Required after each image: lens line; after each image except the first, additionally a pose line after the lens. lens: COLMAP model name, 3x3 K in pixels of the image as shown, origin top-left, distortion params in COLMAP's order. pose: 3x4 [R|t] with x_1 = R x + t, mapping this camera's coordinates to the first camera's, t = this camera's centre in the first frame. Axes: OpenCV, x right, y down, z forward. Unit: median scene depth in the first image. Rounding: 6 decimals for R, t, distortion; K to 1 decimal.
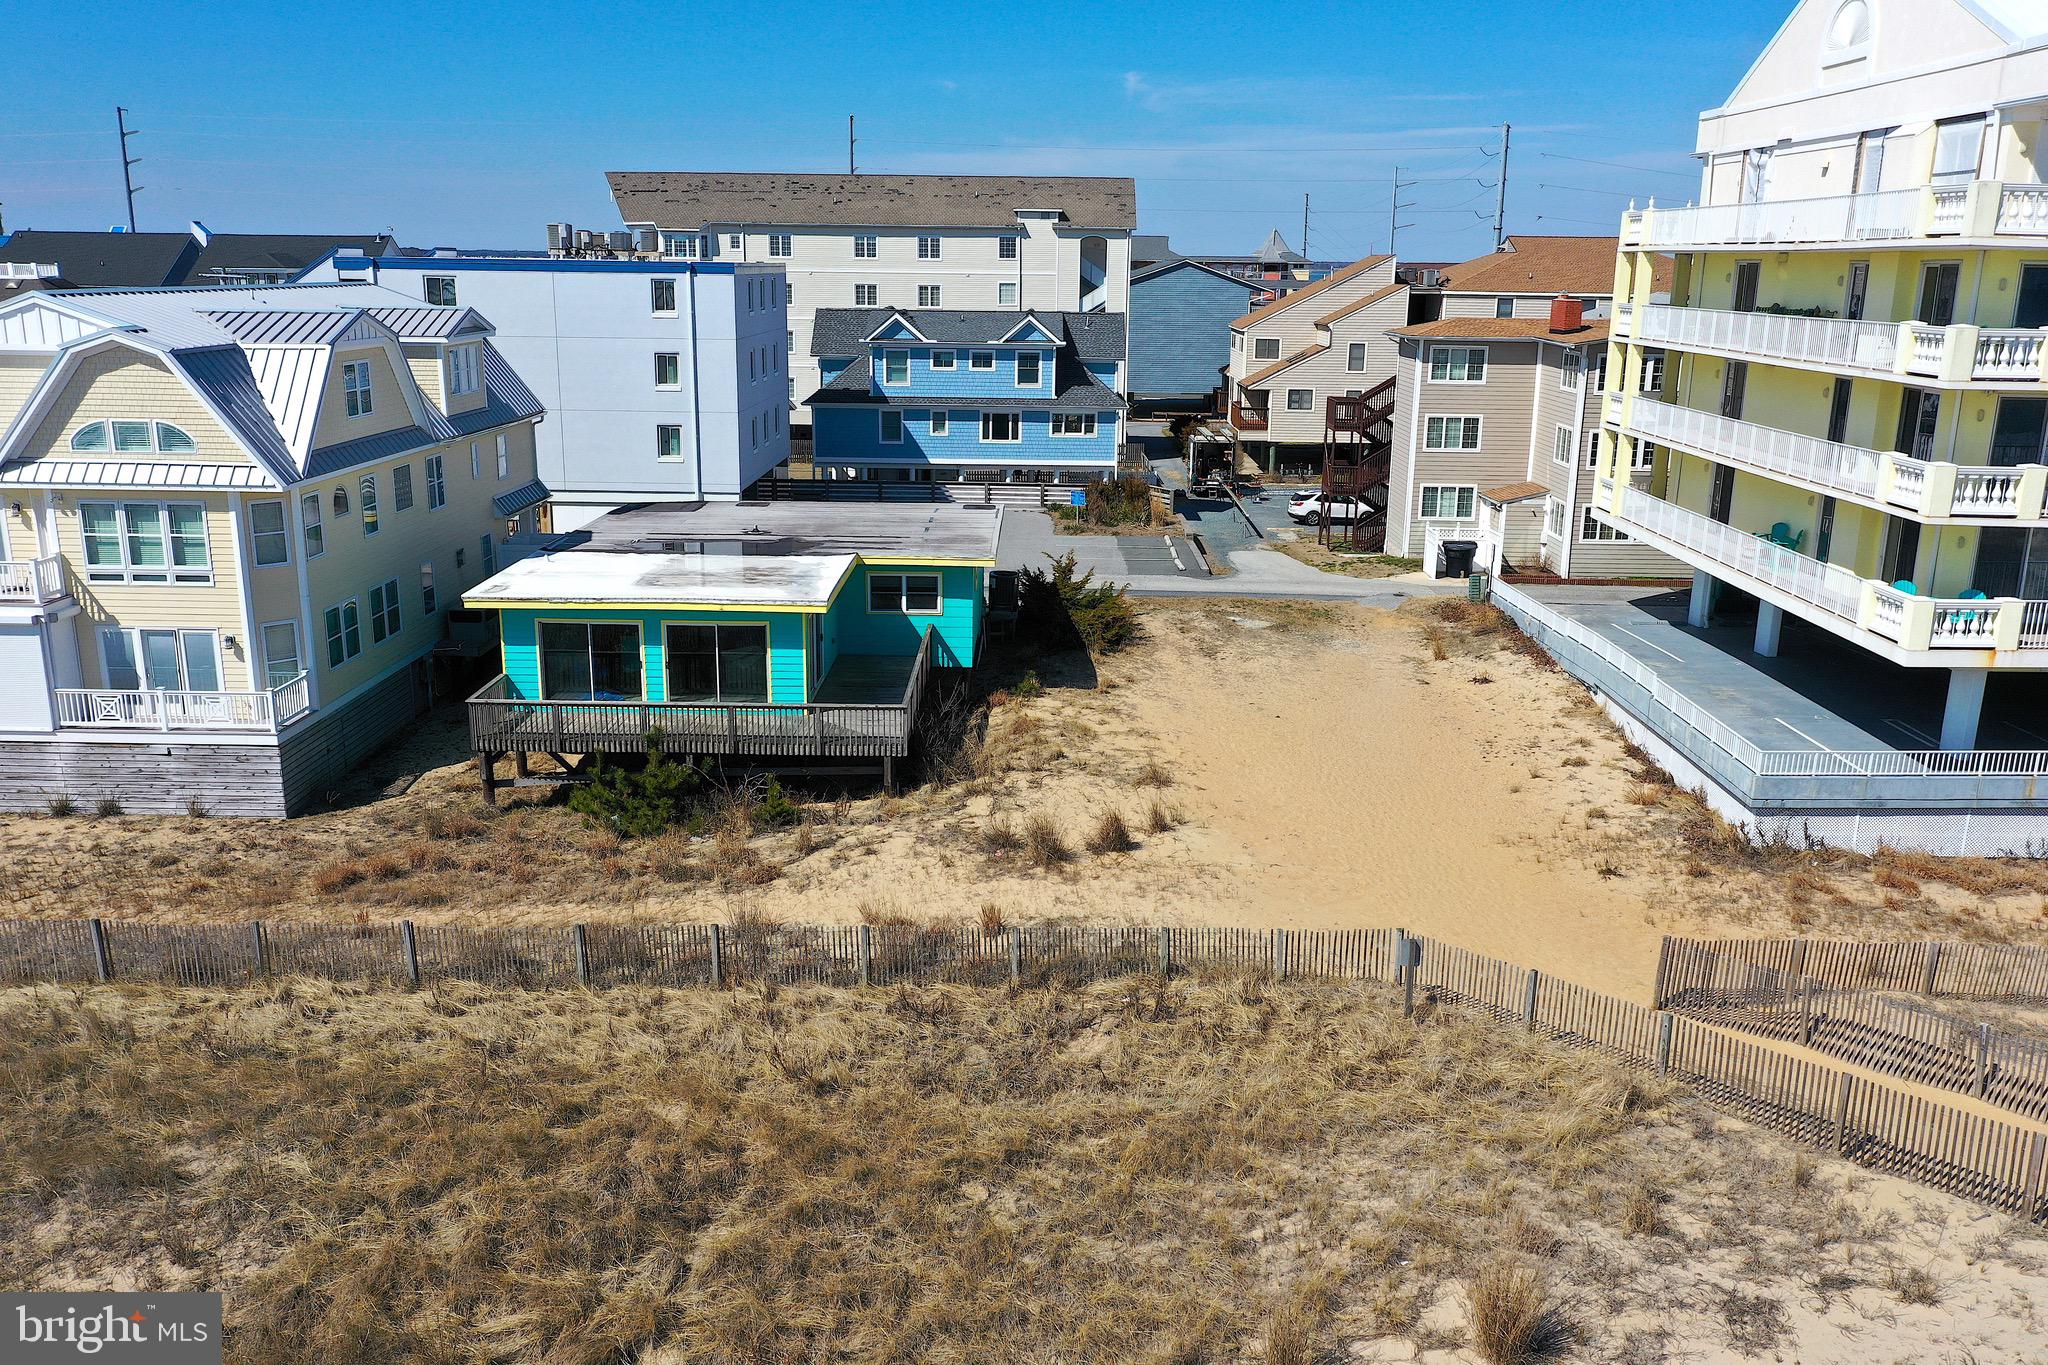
lens RADIAL K [[1625.0, 0, 1024.0], [0, 1625.0, 682.5], [0, 0, 1]] dist [0.004741, 0.000742]
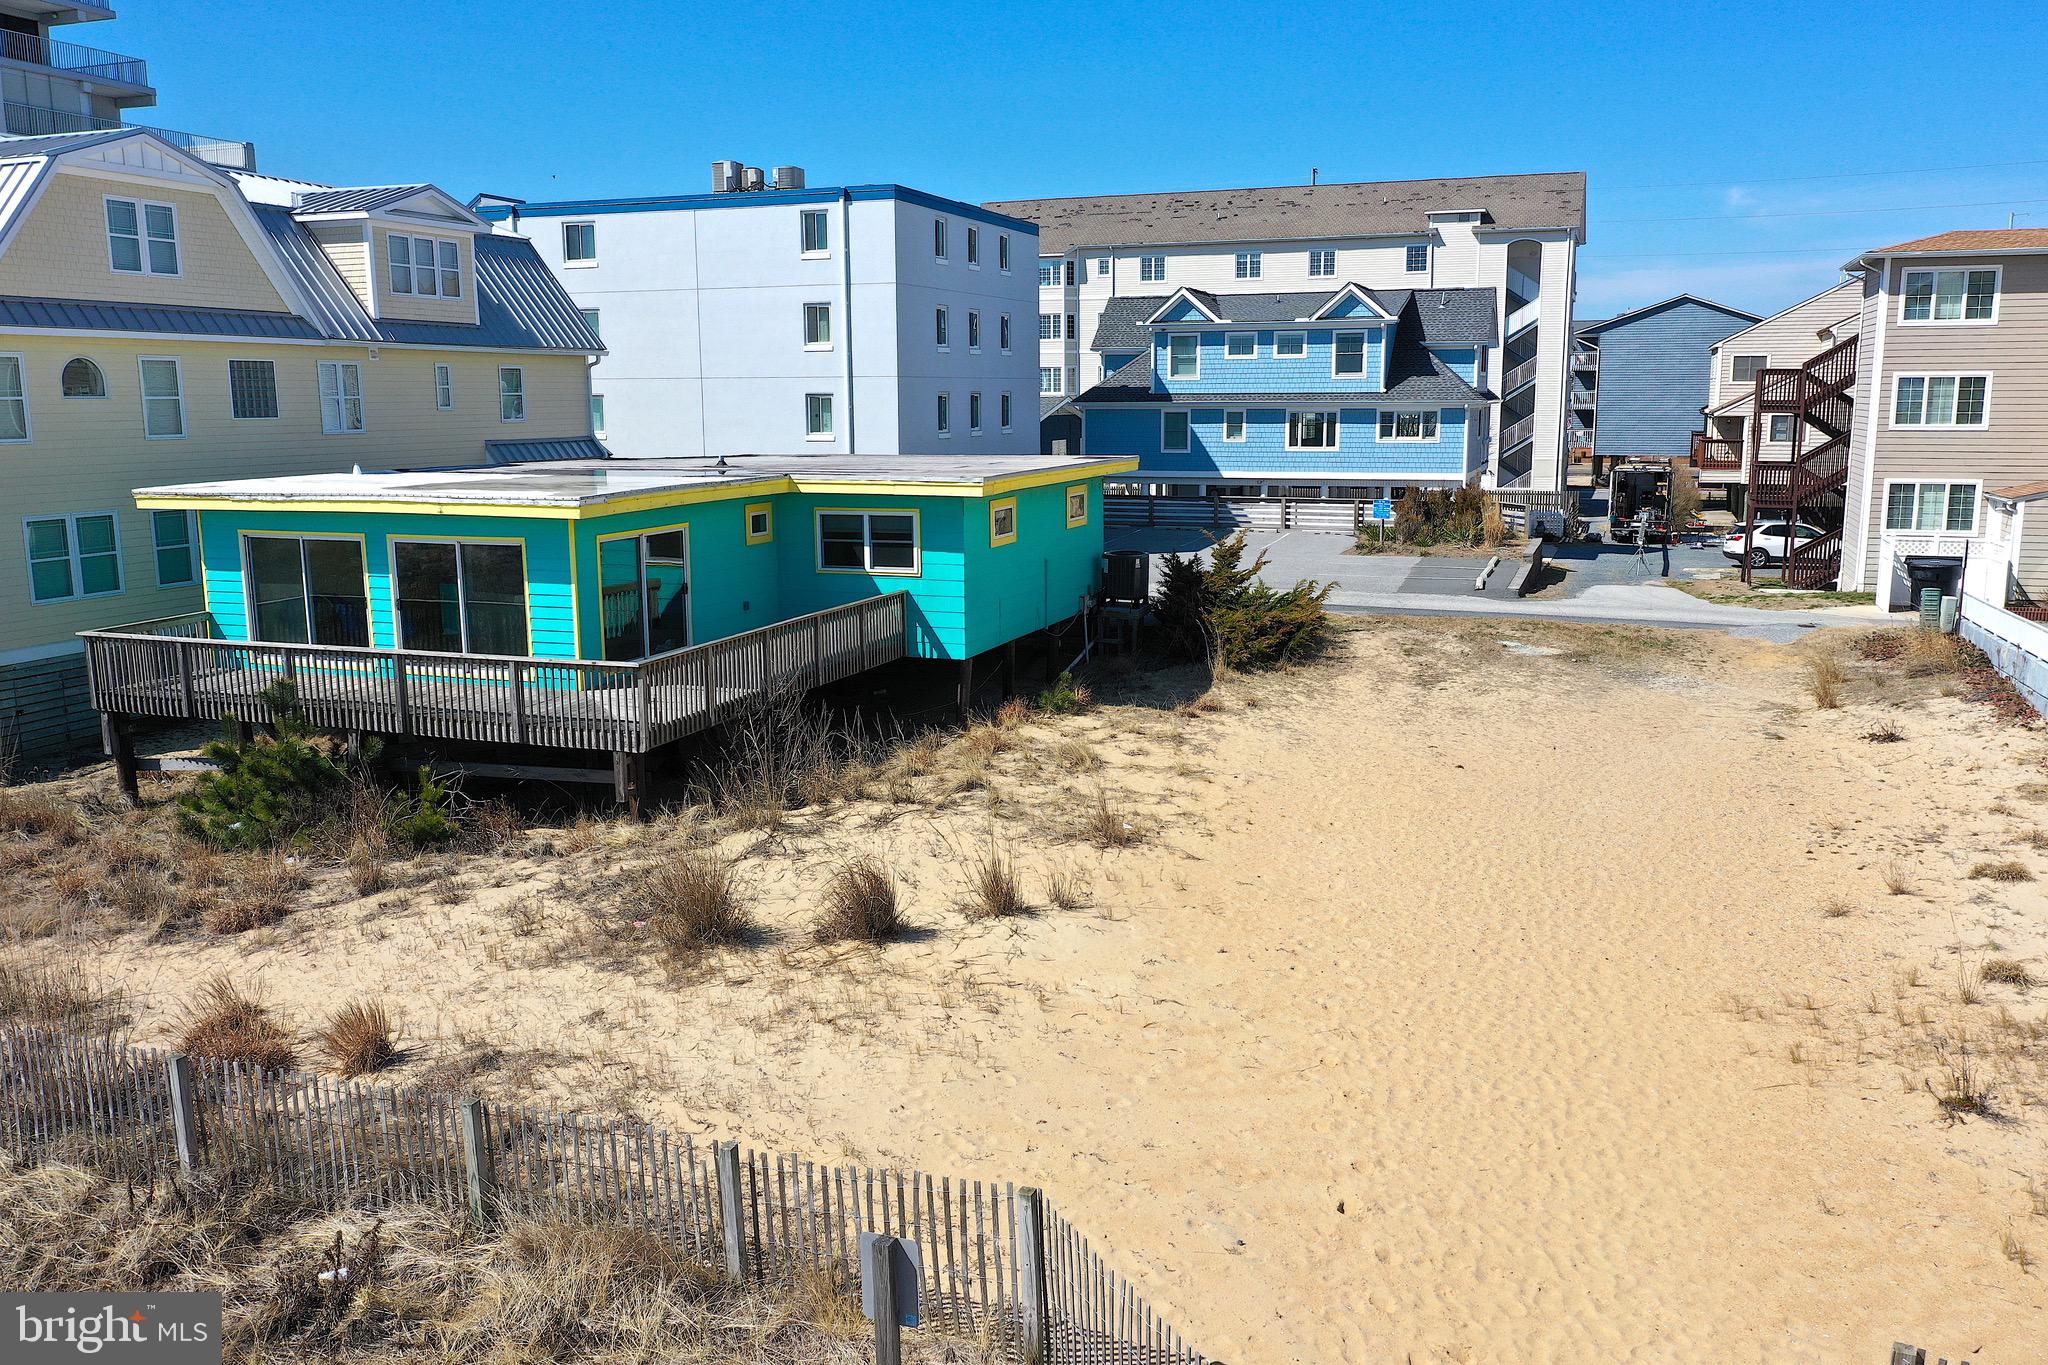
lens RADIAL K [[1625.0, 0, 1024.0], [0, 1625.0, 682.5], [0, 0, 1]] dist [0.004741, 0.000742]
pose [[0.942331, 0.040607, -0.332209, 0.139756], [-0.066227, 0.995609, -0.066161, 0.027767], [0.328063, 0.084347, 0.940883, 0.273934]]
